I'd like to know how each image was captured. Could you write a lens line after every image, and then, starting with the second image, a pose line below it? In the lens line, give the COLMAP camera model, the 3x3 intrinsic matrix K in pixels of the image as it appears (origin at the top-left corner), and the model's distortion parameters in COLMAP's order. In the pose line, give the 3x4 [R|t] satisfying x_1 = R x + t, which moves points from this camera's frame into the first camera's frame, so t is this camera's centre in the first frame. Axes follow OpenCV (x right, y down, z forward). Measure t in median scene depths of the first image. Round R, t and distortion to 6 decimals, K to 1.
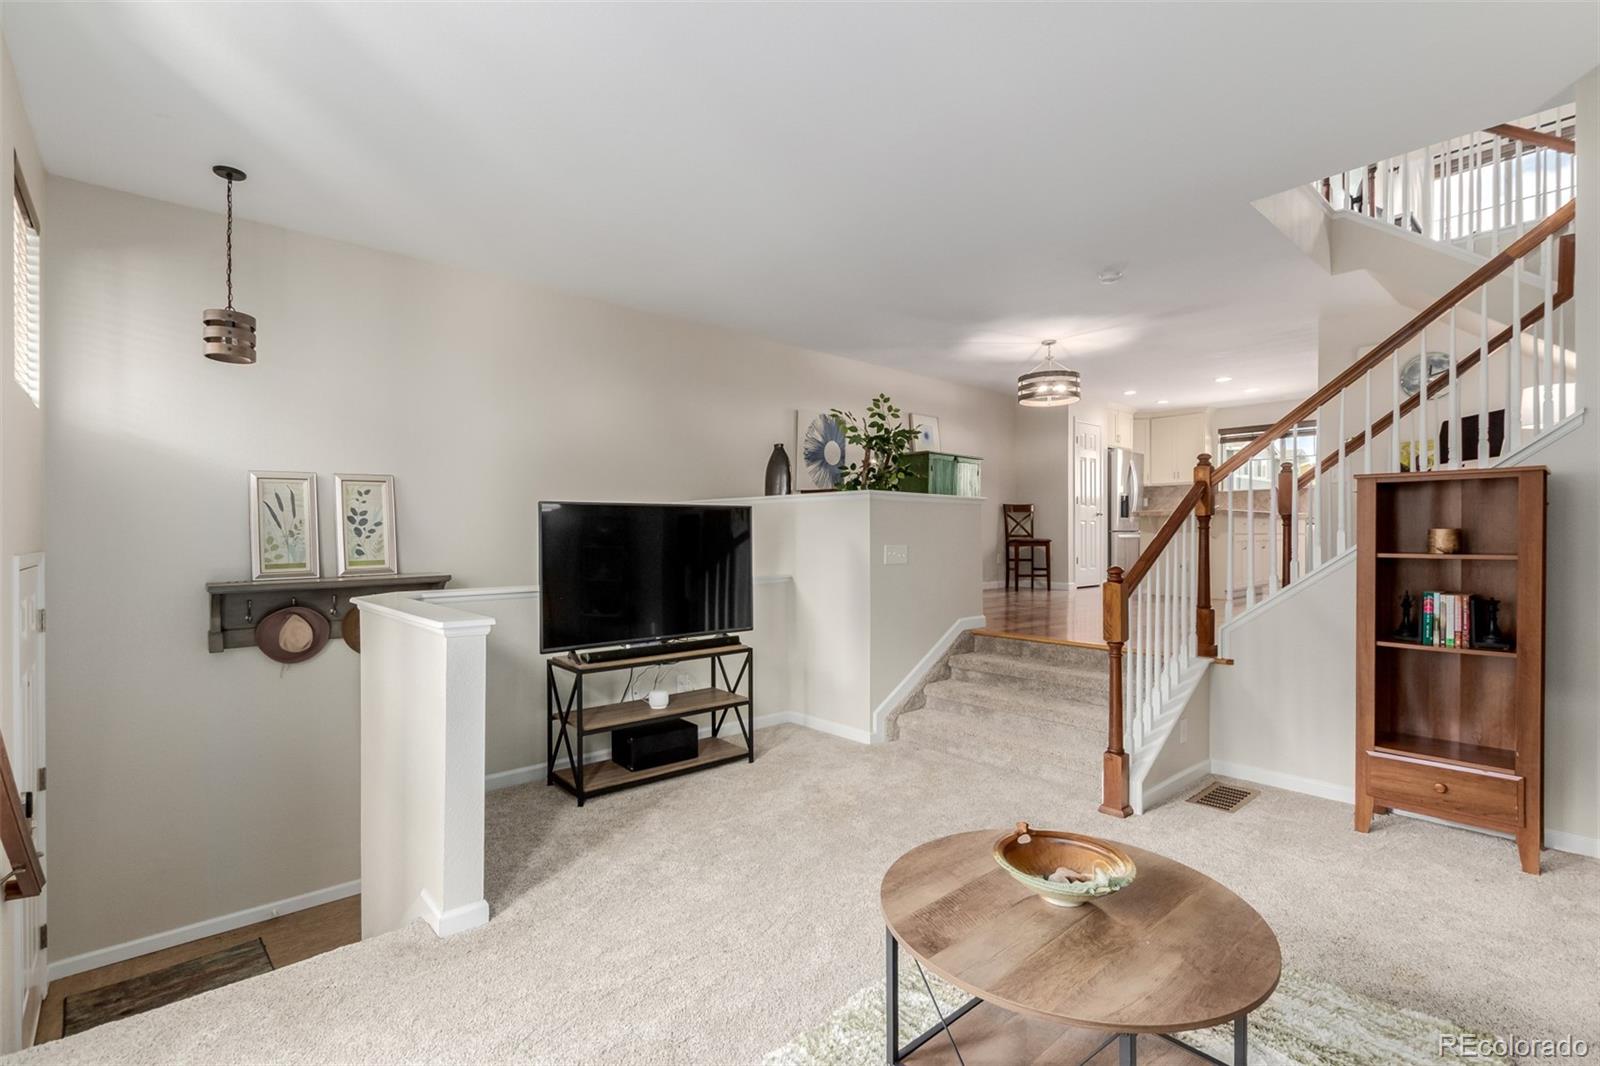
lens RADIAL K [[733.1, 0, 807.1], [0, 733.1, 539.6], [0, 0, 1]] dist [0.006824, -0.003218]
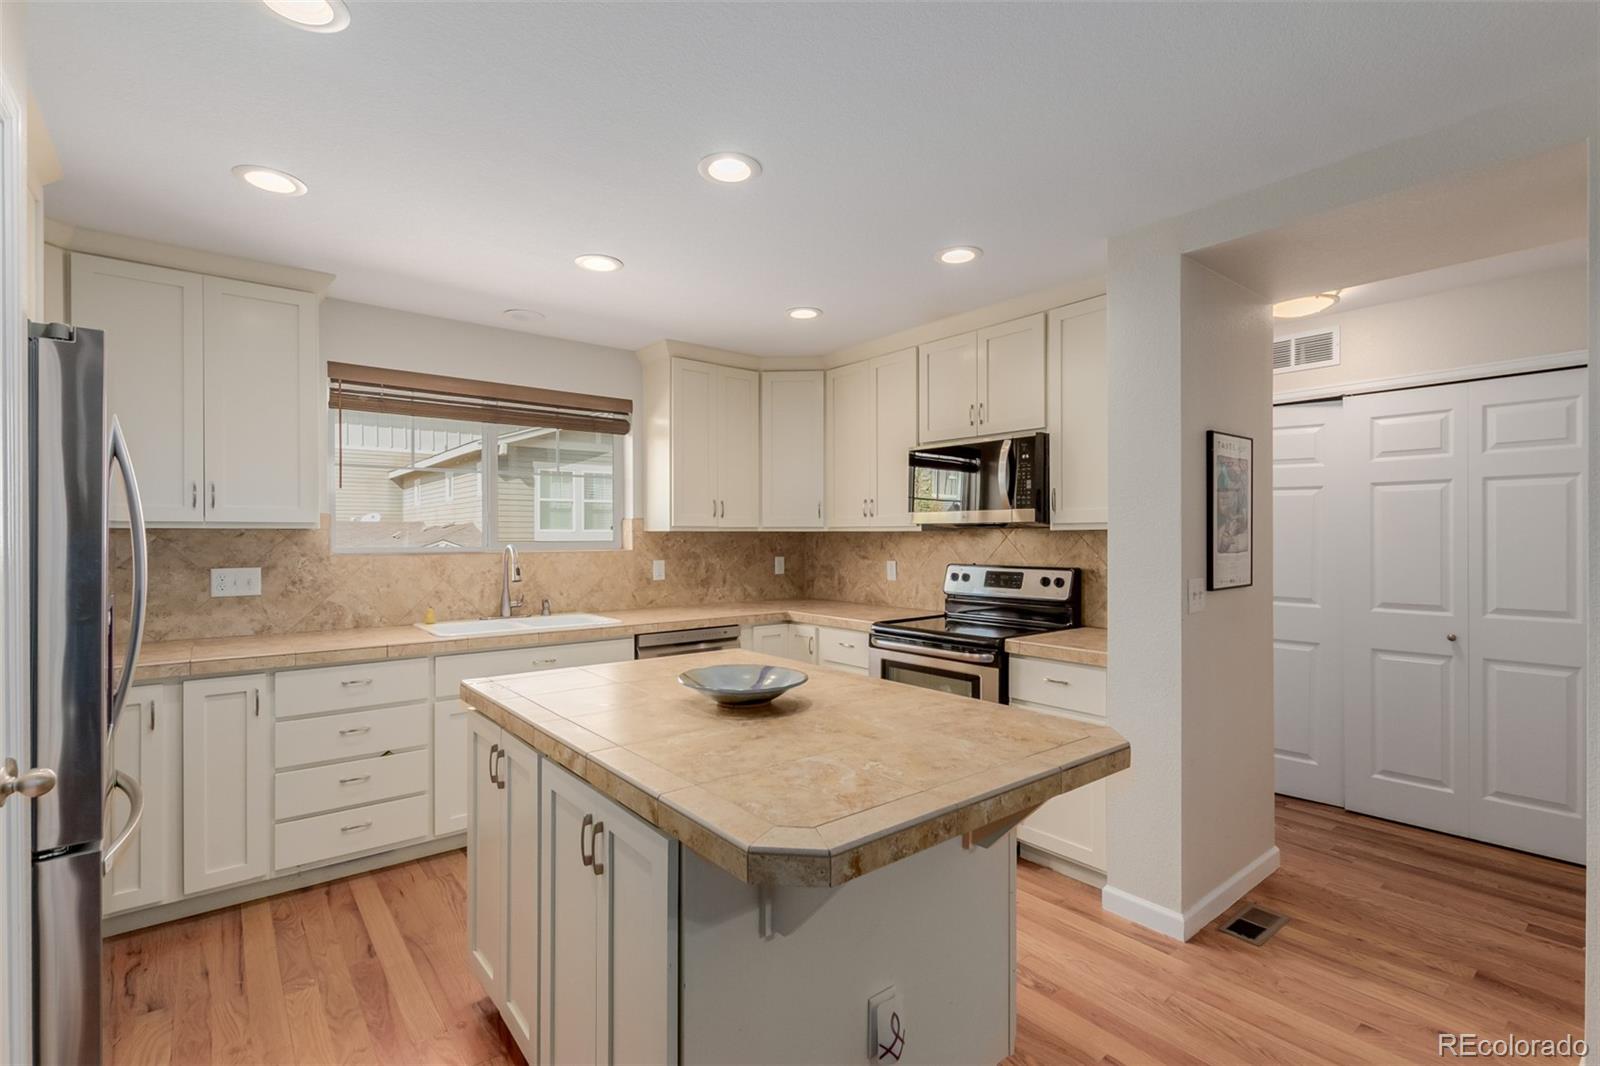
lens RADIAL K [[733.1, 0, 819.4], [0, 733.1, 538.1], [0, 0, 1]] dist [0.006824, -0.003218]
pose [[0.049784, -0.001348, 0.998759, 0.544691], [0.009125, 0.999958, 0.000895, -0.155182], [-0.998718, 0.009069, 0.049795, 1.697994]]
